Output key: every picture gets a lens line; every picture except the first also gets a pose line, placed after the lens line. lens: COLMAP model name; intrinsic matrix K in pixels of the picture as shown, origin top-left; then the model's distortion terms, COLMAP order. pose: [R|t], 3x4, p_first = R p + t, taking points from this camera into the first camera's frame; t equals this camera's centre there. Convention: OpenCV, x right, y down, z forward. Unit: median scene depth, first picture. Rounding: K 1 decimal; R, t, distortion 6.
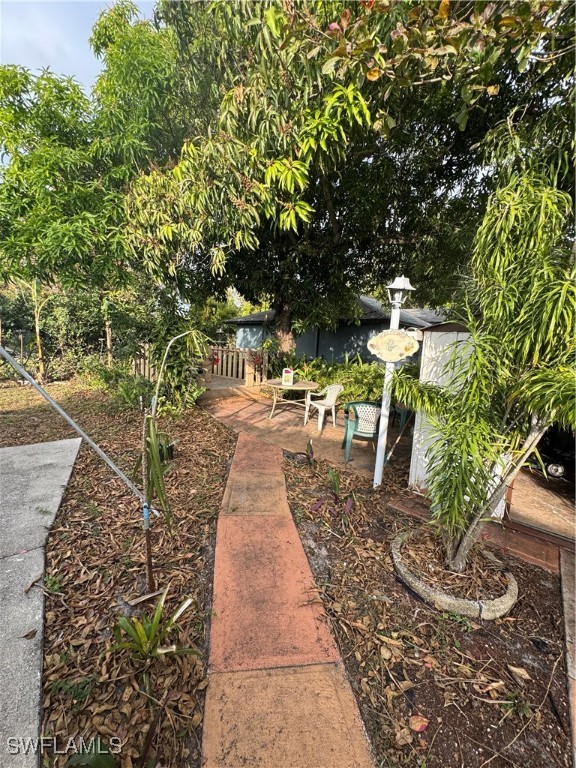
lens RADIAL K [[307.1, 0, 284.9], [0, 307.1, 385.2], [0, 0, 1]] dist [-0.007582, 0.001377]
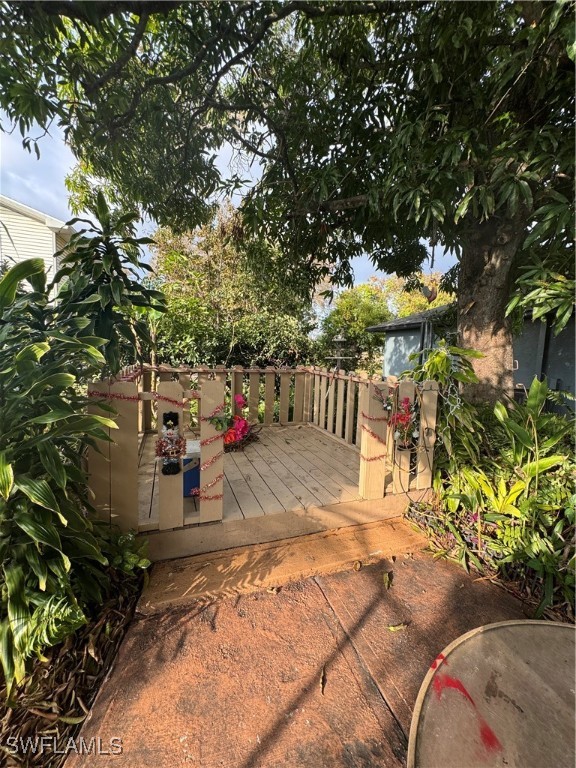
lens RADIAL K [[307.1, 0, 284.0], [0, 307.1, 388.0], [0, 0, 1]] dist [-0.007582, 0.001377]
pose [[0.876311, 0.023573, -0.481169, -0.115221], [-0.041647, 0.998770, -0.026918, -0.252403], [0.479943, 0.043627, 0.876214, 1.759142]]
